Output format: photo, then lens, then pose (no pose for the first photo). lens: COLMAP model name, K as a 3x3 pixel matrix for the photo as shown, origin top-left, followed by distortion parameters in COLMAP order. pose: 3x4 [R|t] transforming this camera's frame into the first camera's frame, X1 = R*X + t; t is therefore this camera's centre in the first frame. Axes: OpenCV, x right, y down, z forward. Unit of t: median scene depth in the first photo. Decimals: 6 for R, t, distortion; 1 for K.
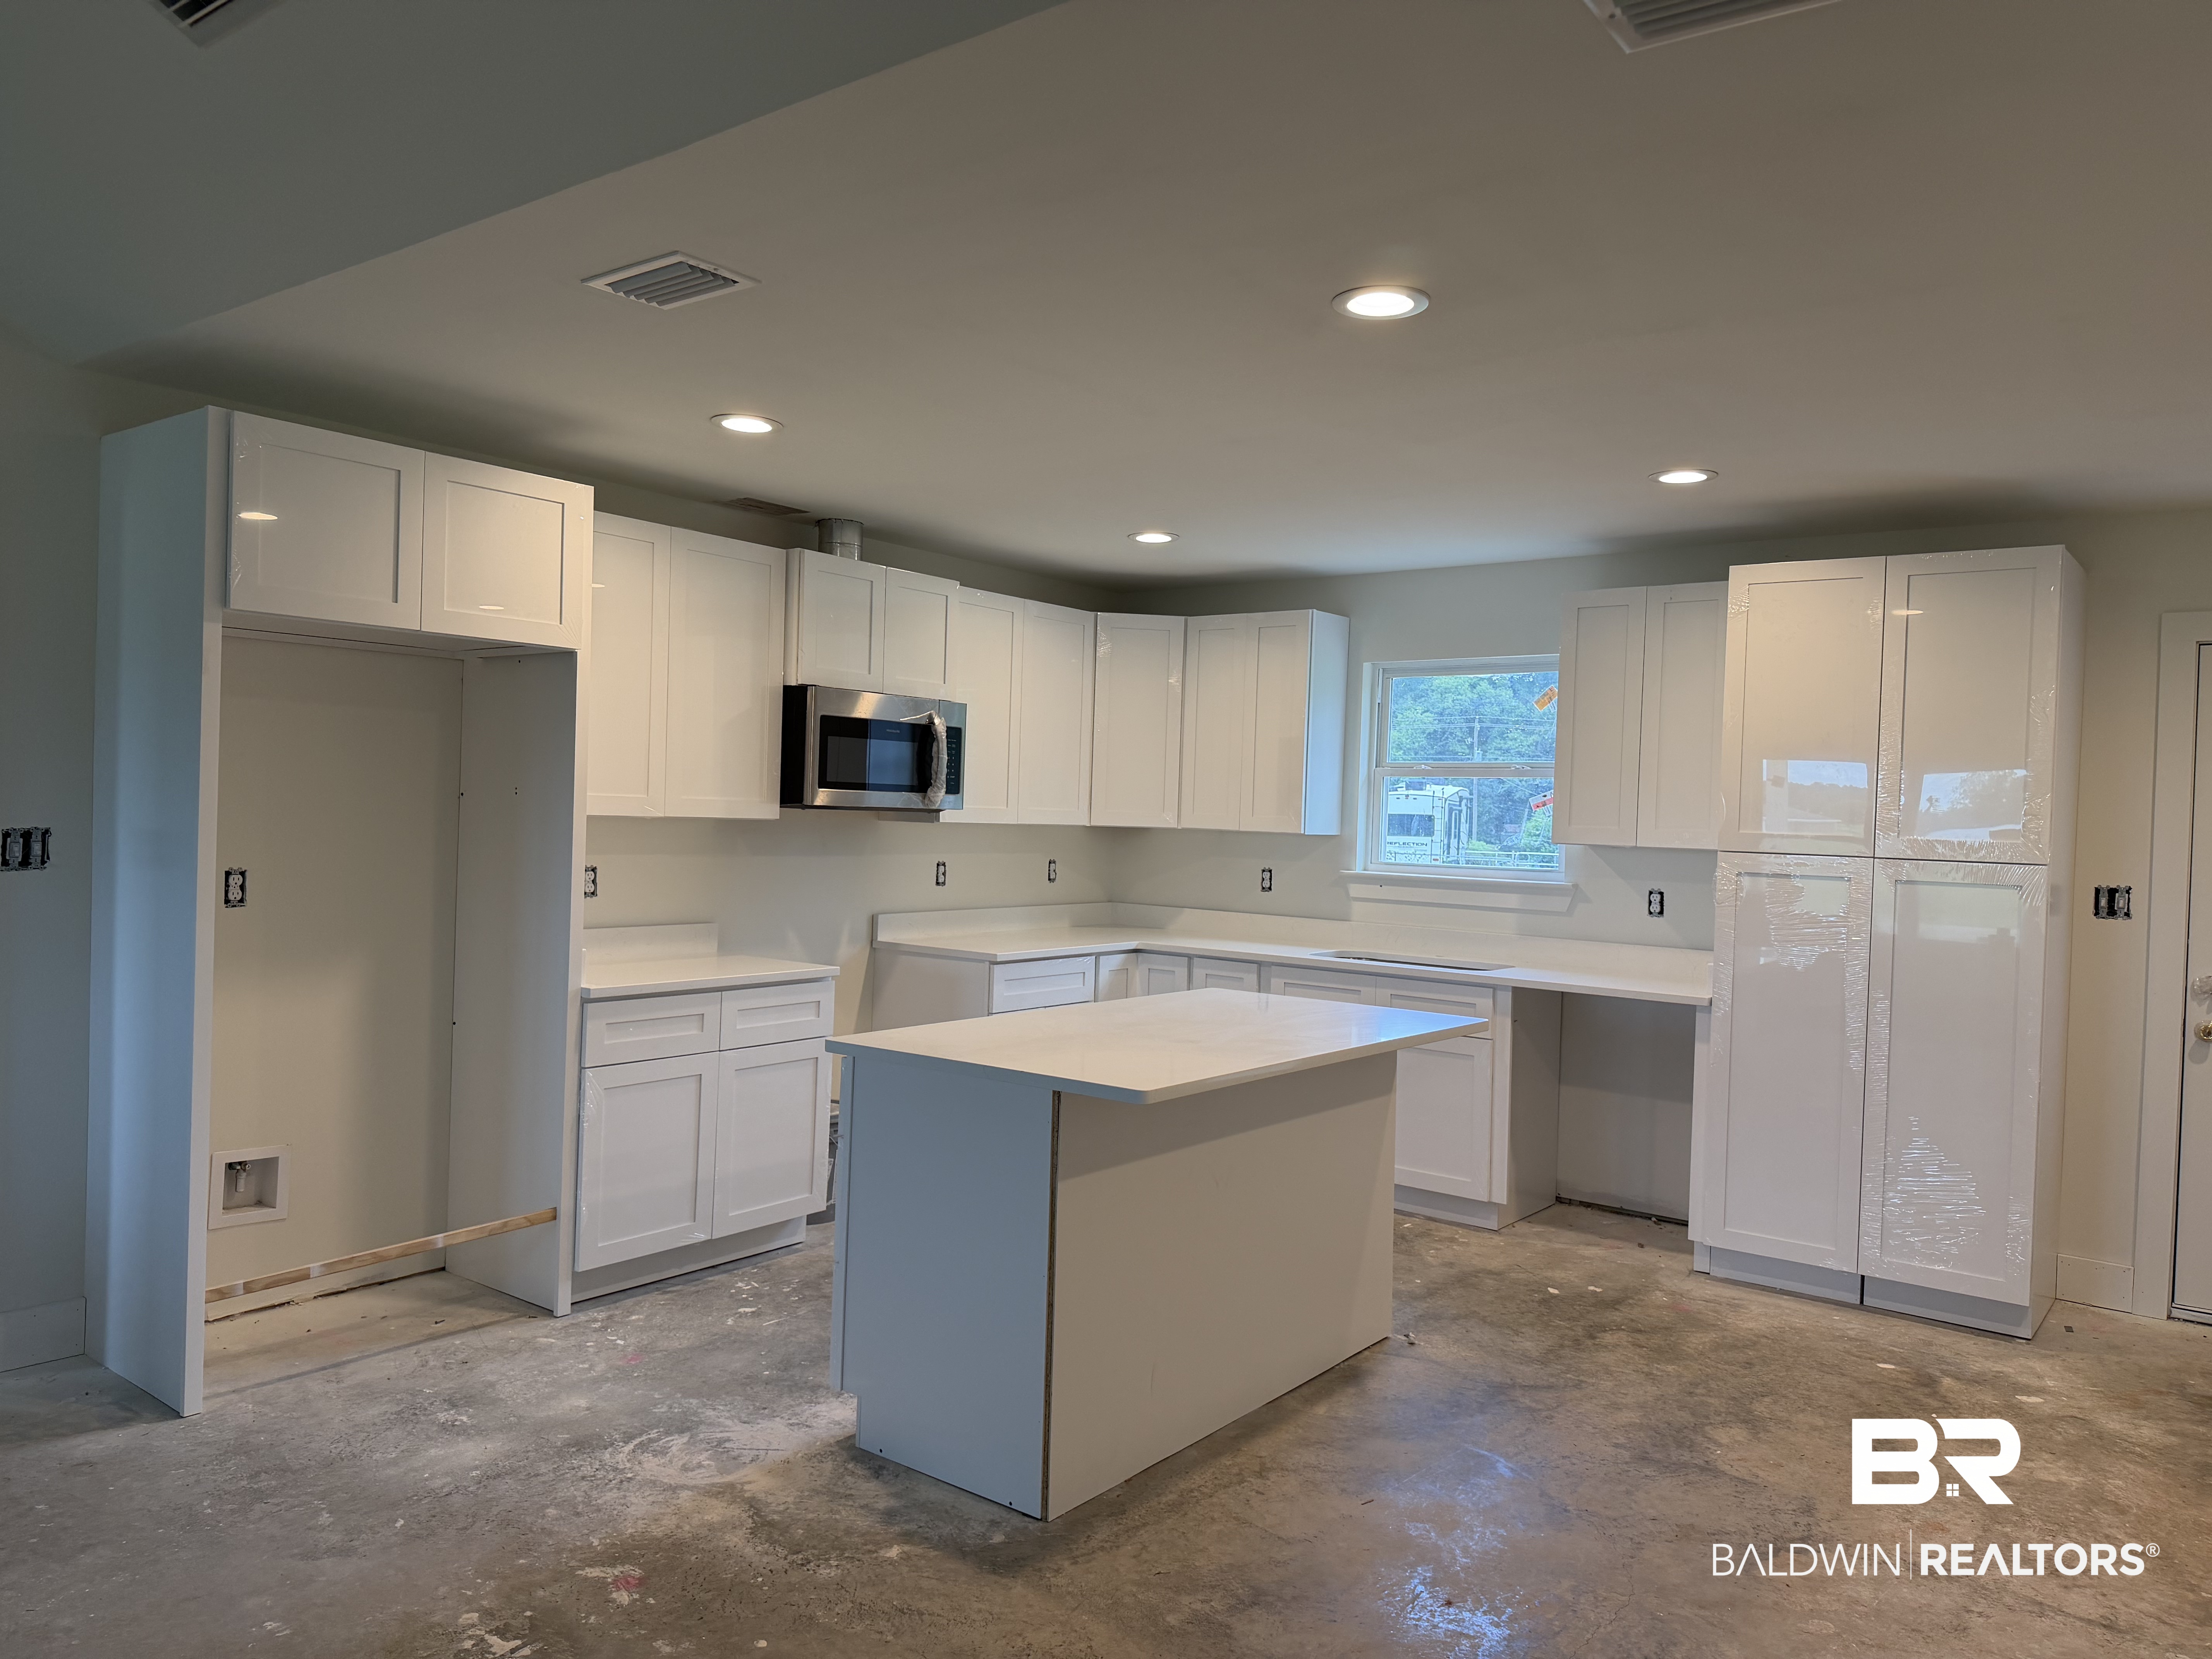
lens RADIAL K [[1557.9, 0, 1110.7], [0, 1557.9, 829.0], [0, 0, 1]] dist [0.008790, -0.002624]
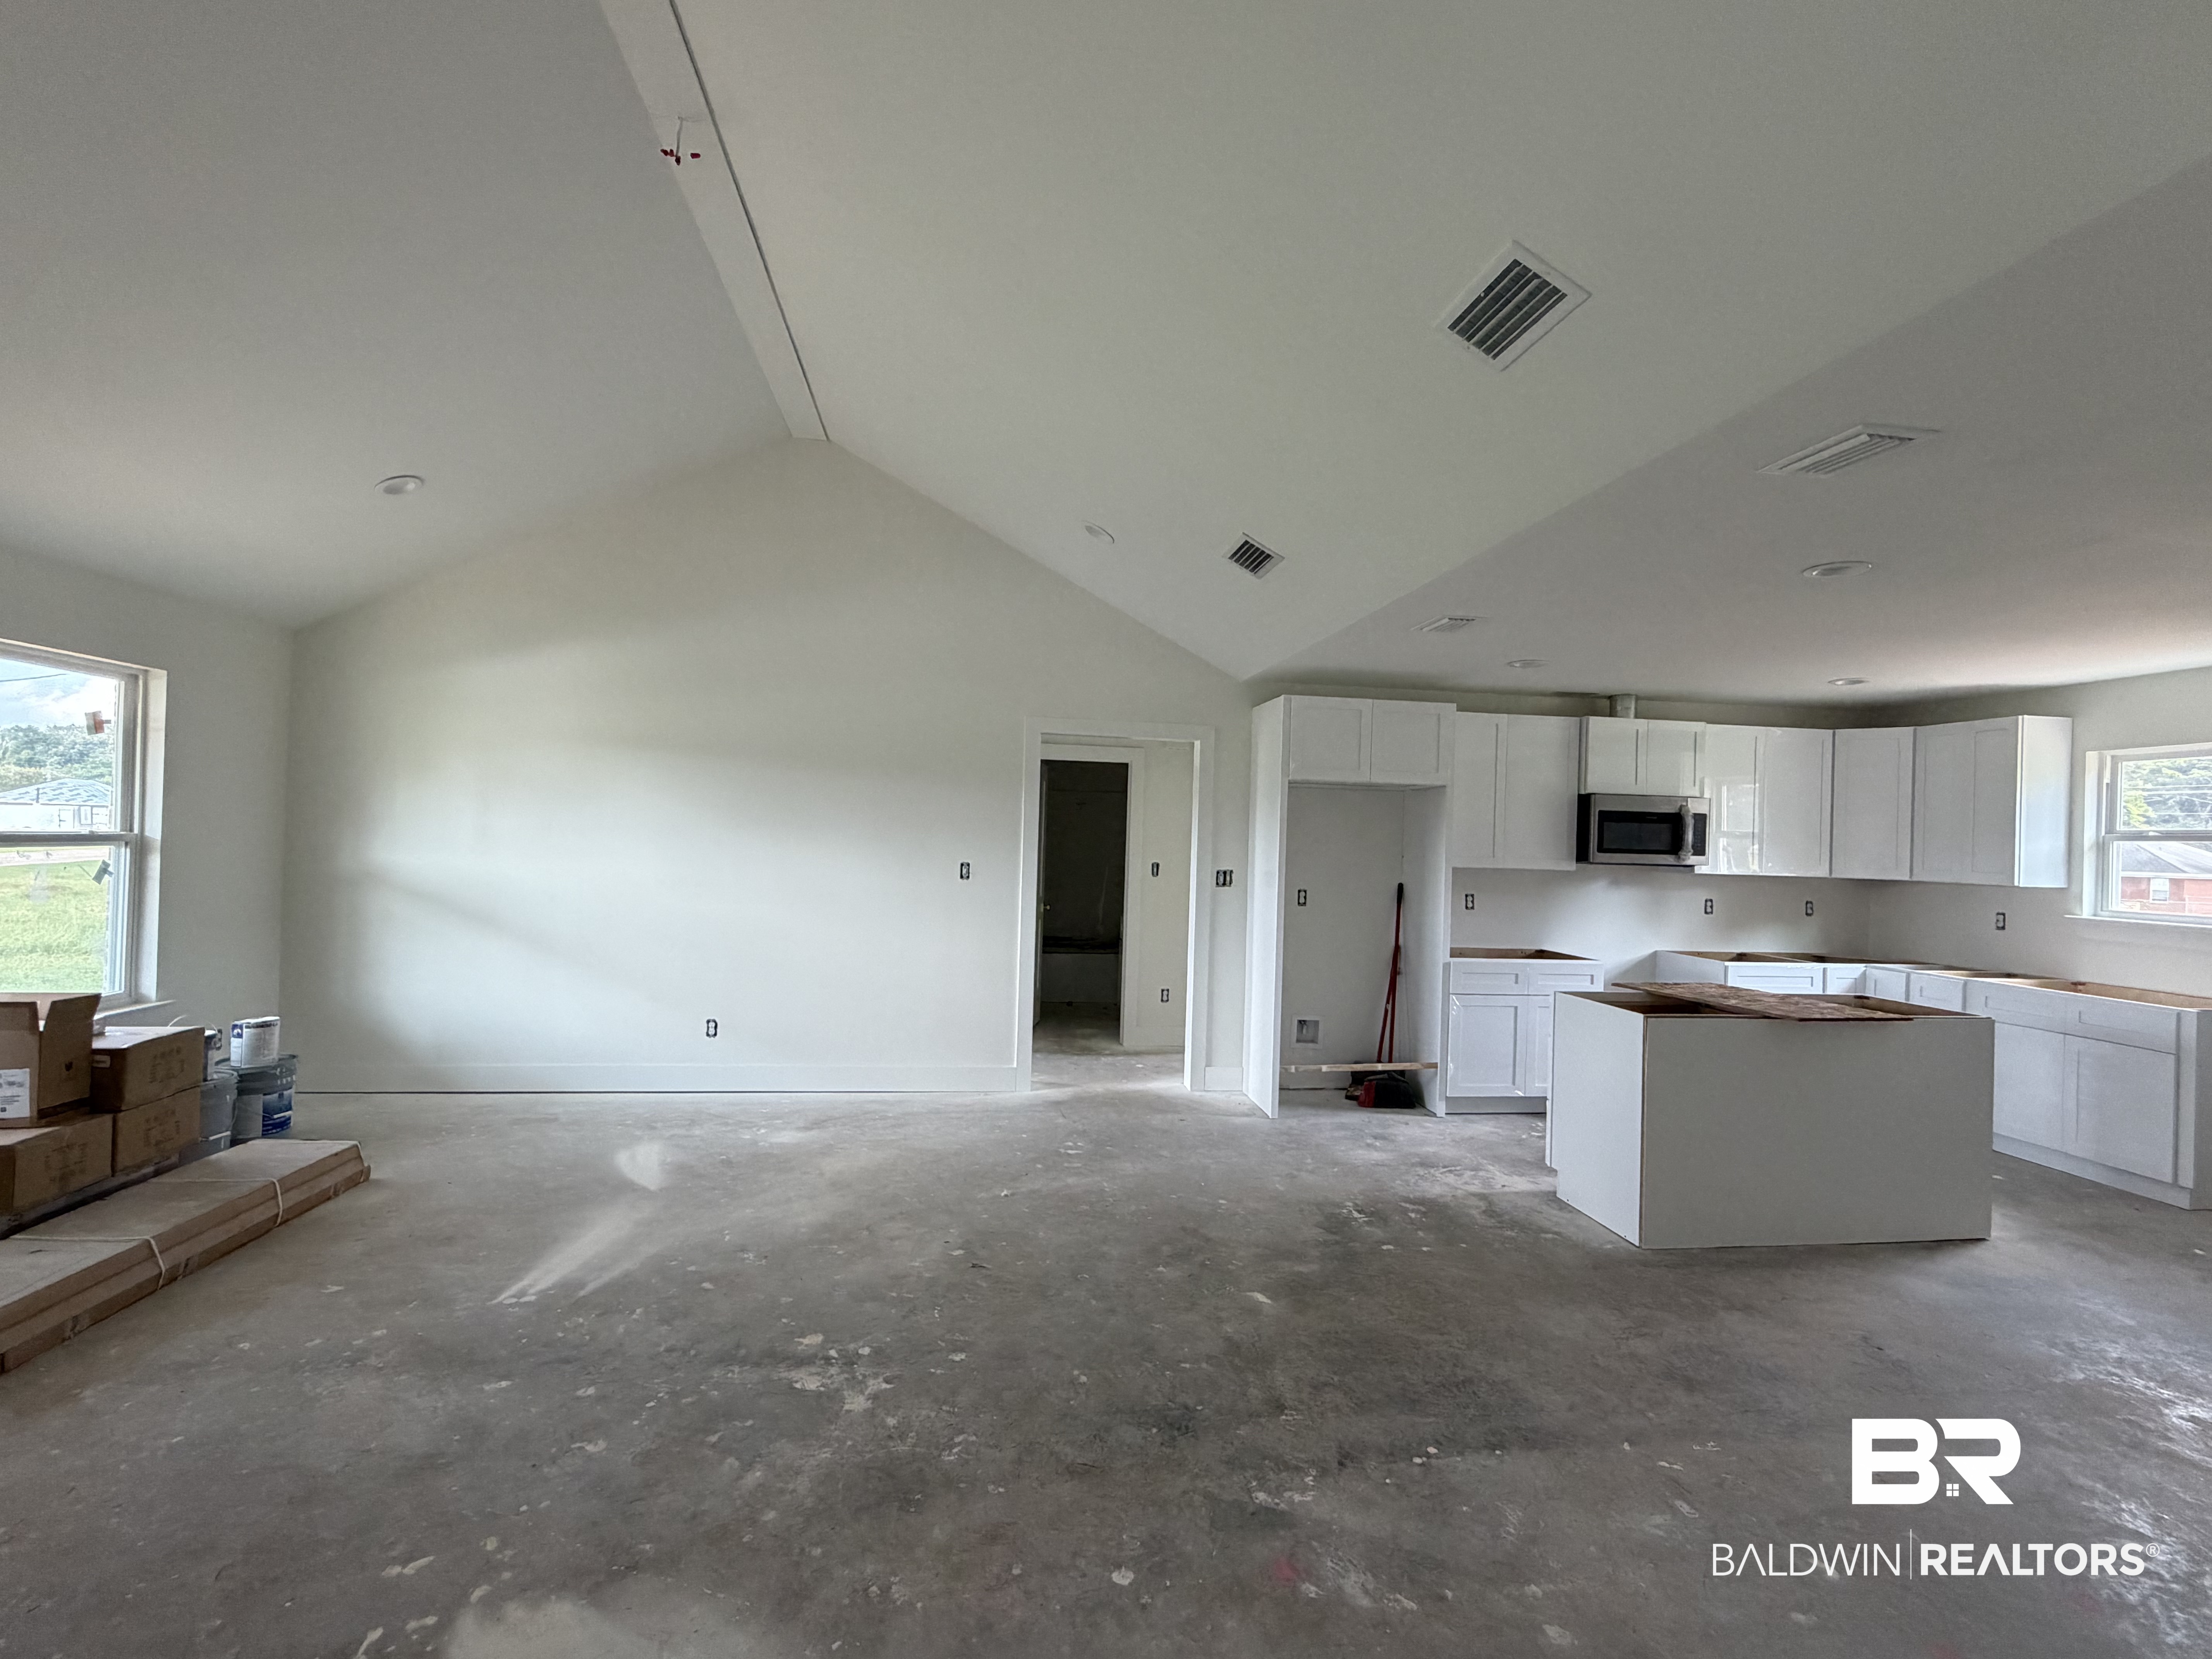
lens RADIAL K [[1023.5, 0, 1110.3], [0, 1023.5, 832.6], [0, 0, 1]] dist [-0.001965, 0.000766]
pose [[0.708985, -0.017192, -0.705014, 0.234338], [-0.013887, 0.999169, -0.038330, 0.003292], [0.705087, 0.036966, 0.708157, -0.201523]]
